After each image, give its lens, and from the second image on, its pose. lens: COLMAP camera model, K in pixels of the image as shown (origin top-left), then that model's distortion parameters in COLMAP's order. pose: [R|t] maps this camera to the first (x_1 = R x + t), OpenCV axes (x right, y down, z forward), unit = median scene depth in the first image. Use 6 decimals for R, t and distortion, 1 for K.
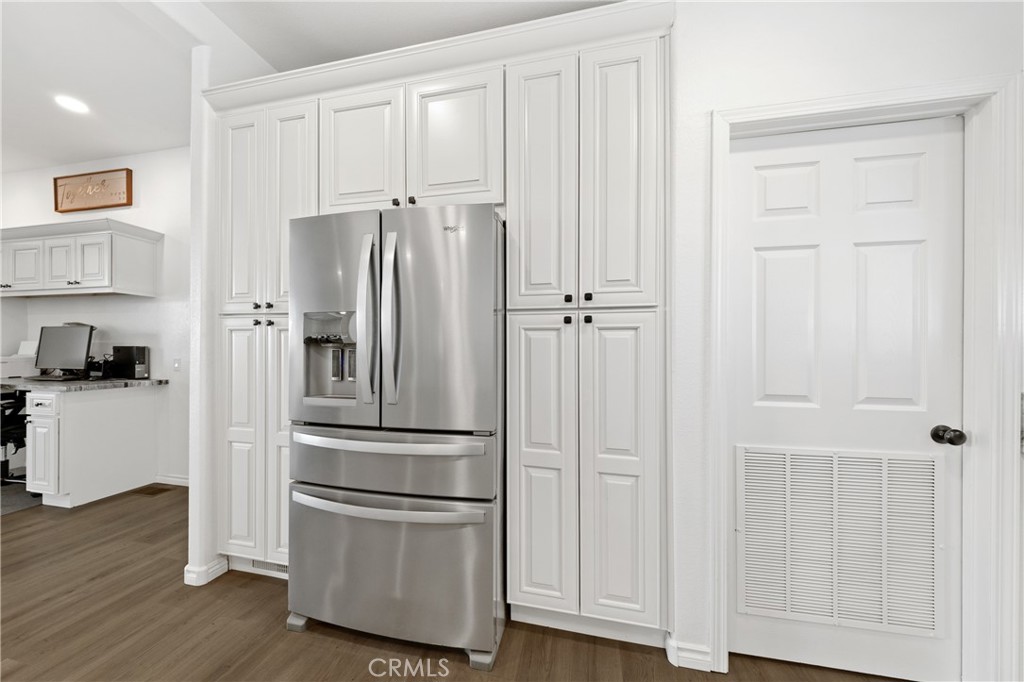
lens RADIAL K [[363.0, 0, 512.0], [0, 363.0, 341.0], [0, 0, 1]] dist [0.000412, 0.000004]
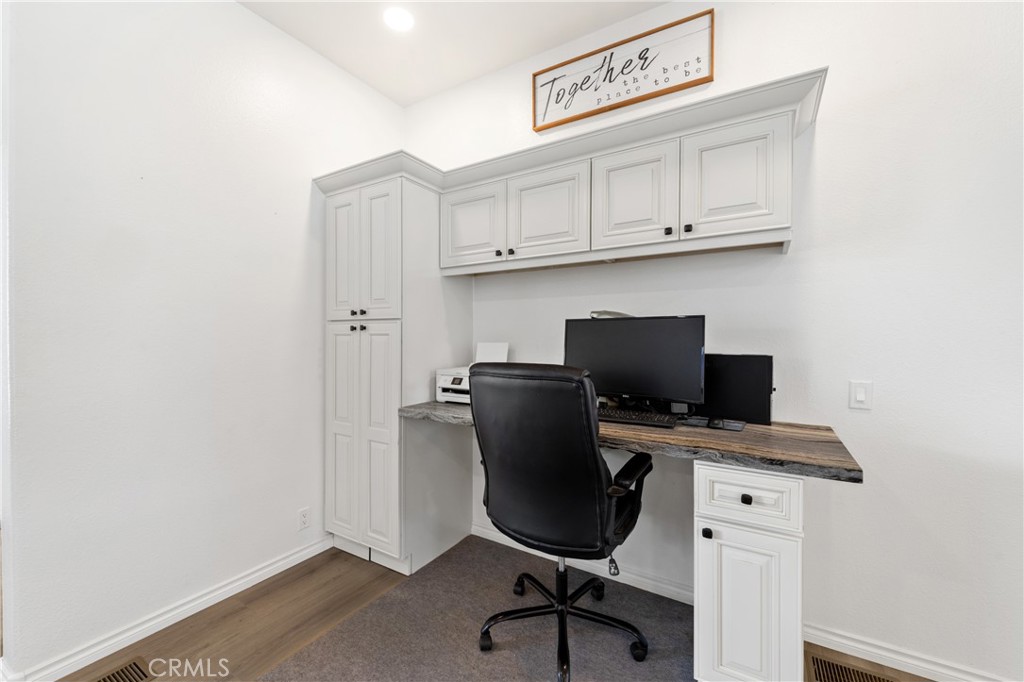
lens RADIAL K [[418.1, 0, 508.4], [0, 418.1, 338.3], [0, 0, 1]] dist [-0.000905, -0.000047]
pose [[0.939982, 0.009565, -0.341089, -1.057405], [-0.009885, 0.999951, 0.000800, -0.009005], [0.341080, 0.002619, 0.940031, 0.333556]]
